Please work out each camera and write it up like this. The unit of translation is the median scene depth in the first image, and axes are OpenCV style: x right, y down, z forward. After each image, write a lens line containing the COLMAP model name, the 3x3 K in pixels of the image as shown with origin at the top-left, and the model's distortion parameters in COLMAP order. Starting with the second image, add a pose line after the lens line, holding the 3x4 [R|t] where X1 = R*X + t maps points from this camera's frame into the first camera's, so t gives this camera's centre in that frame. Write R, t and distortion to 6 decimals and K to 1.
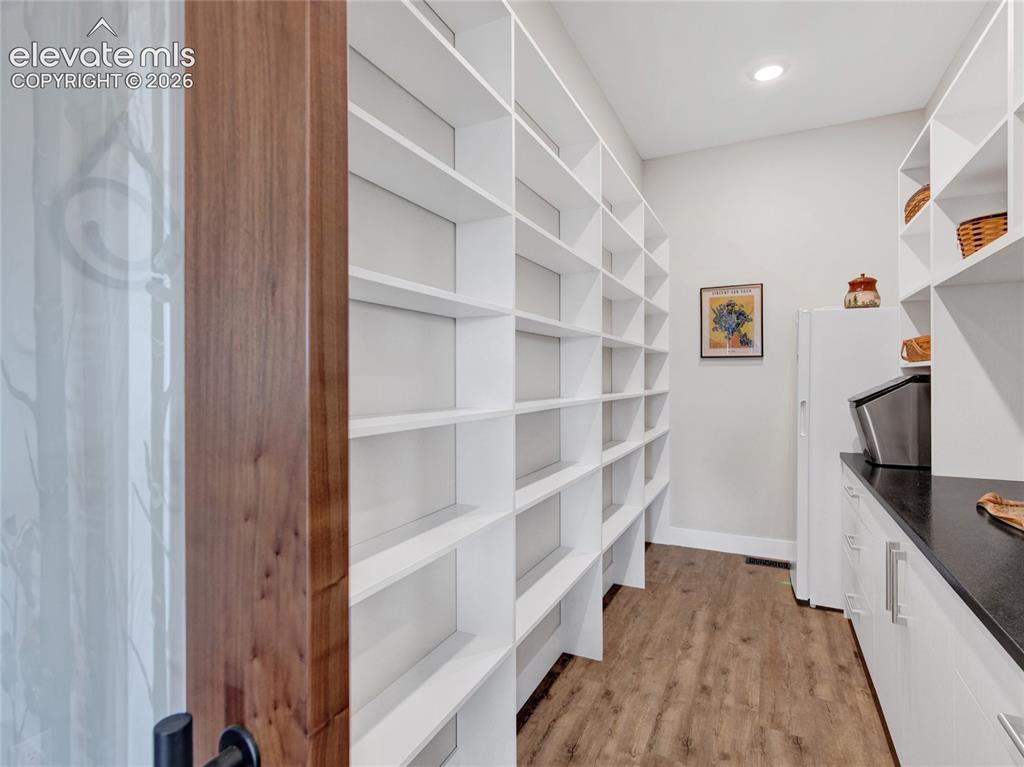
lens RADIAL K [[514.0, 0, 515.0], [0, 514.0, 381.0], [0, 0, 1]] dist [-0.004455, -0.000291]
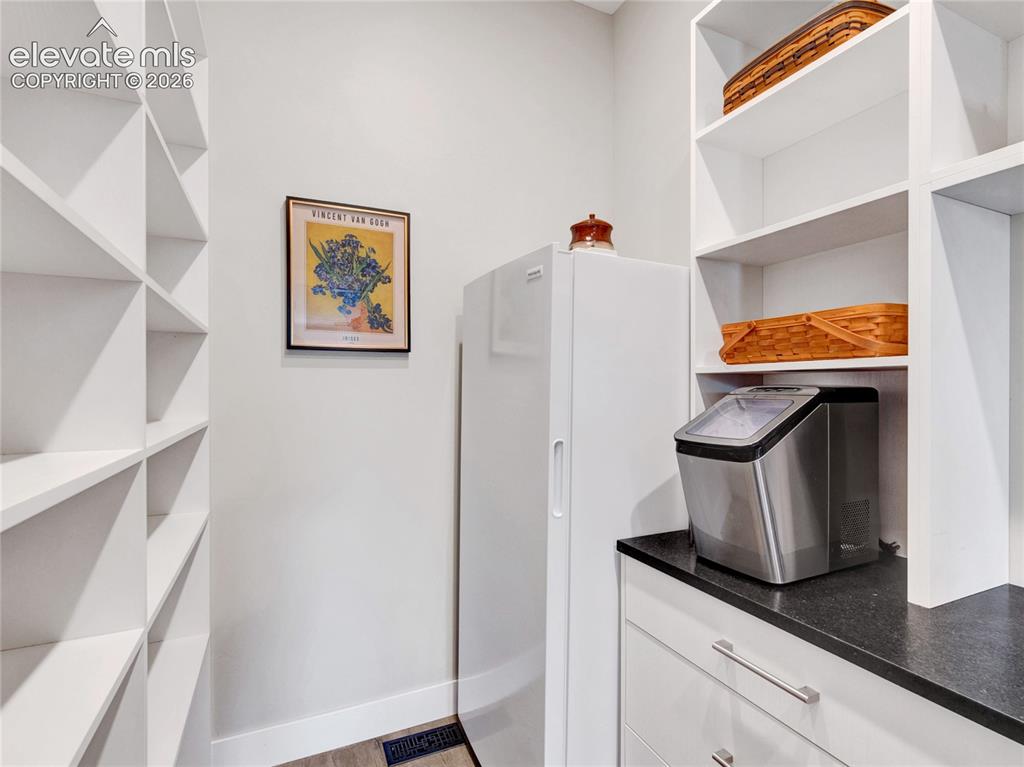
lens RADIAL K [[514.0, 0, 519.2], [0, 514.0, 389.8], [0, 0, 1]] dist [-0.004455, -0.000291]
pose [[0.626024, 0.000380, 0.779804, 0.139409], [0.005842, 0.999970, -0.005178, -0.004739], [-0.779782, 0.007798, 0.626003, 0.575742]]
